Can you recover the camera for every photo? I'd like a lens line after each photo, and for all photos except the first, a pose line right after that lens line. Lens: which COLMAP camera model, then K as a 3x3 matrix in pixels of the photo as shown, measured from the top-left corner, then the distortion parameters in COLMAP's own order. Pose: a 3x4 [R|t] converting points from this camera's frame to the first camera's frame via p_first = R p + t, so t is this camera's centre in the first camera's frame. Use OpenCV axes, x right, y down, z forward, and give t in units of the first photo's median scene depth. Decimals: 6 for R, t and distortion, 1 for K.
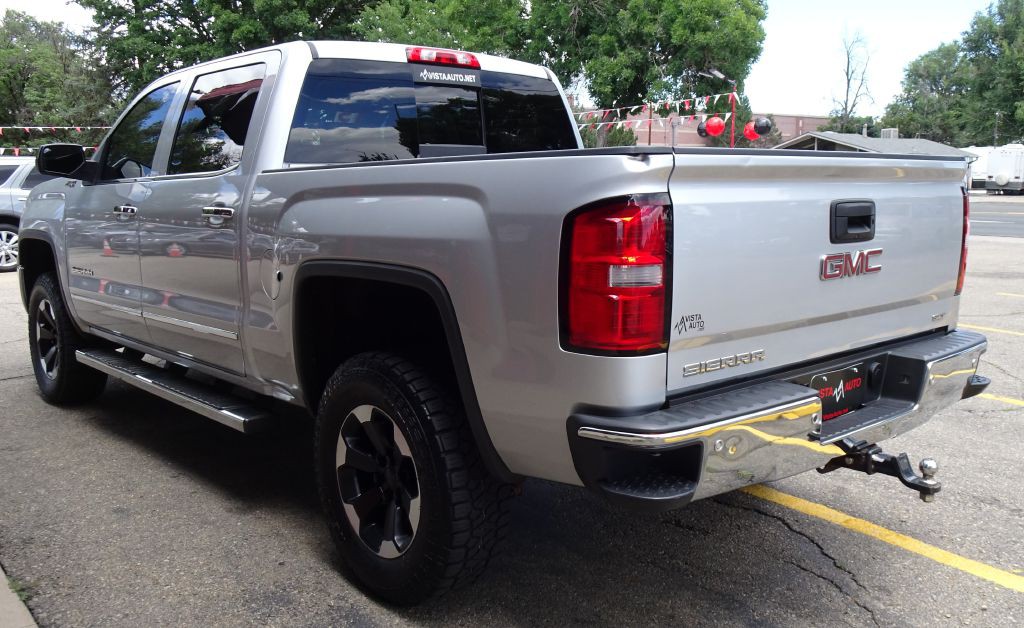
lens RADIAL K [[950.7, 0, 514.7], [0, 950.7, 305.3], [0, 0, 1]] dist [0.020303, 0.000000]
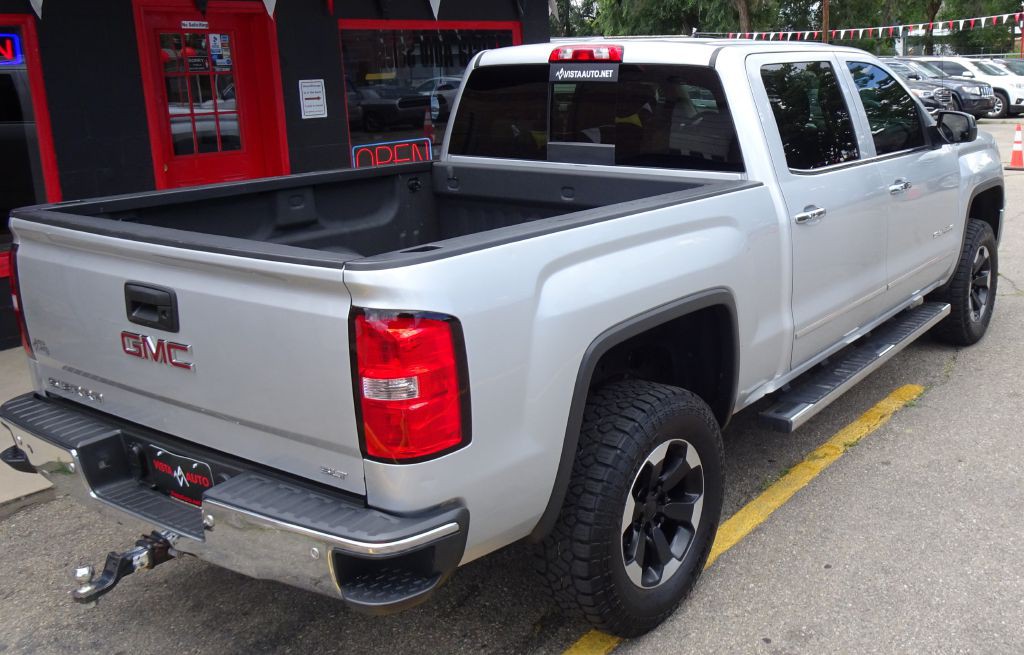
lens RADIAL K [[1011.3, 0, 696.4], [0, 1011.3, 237.8], [0, 0, 1]] dist [0.002778, 0.000000]
pose [[0.286452, 0.180864, -0.940868, 1.221975], [-0.112766, 0.981559, 0.154354, -0.313702], [0.951435, 0.061883, 0.301565, 1.022023]]
